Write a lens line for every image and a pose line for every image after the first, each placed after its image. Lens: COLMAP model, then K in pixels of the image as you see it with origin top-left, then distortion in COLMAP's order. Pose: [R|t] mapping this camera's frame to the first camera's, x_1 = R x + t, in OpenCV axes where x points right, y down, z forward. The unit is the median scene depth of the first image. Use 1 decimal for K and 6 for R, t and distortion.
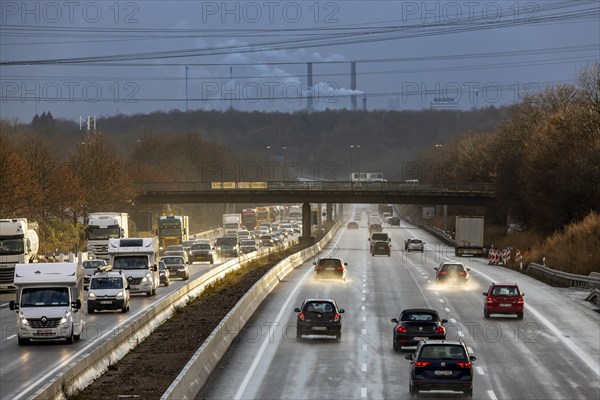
lens RADIAL K [[2528.6, 0, 300.0], [0, 2528.6, 200.0], [0, 0, 1]] dist [1.296863, 0.382981]
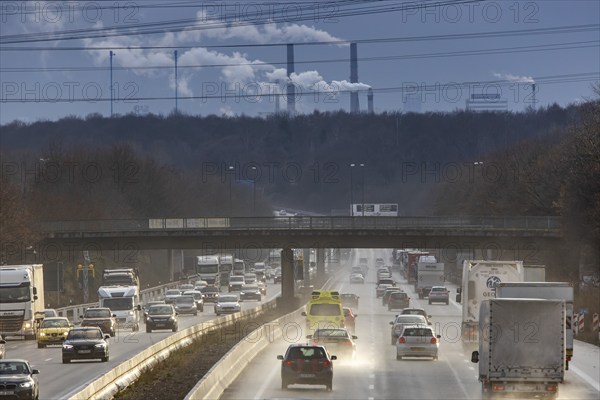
lens RADIAL K [[2554.6, 0, 300.0], [0, 2554.6, 200.0], [0, 0, 1]] dist [-0.384452, -3.706616]
pose [[0.999958, -0.008135, 0.004142, 0.003299], [0.008200, 0.999838, -0.016015, -0.000777], [-0.004011, 0.016048, 0.999863, 0.308317]]
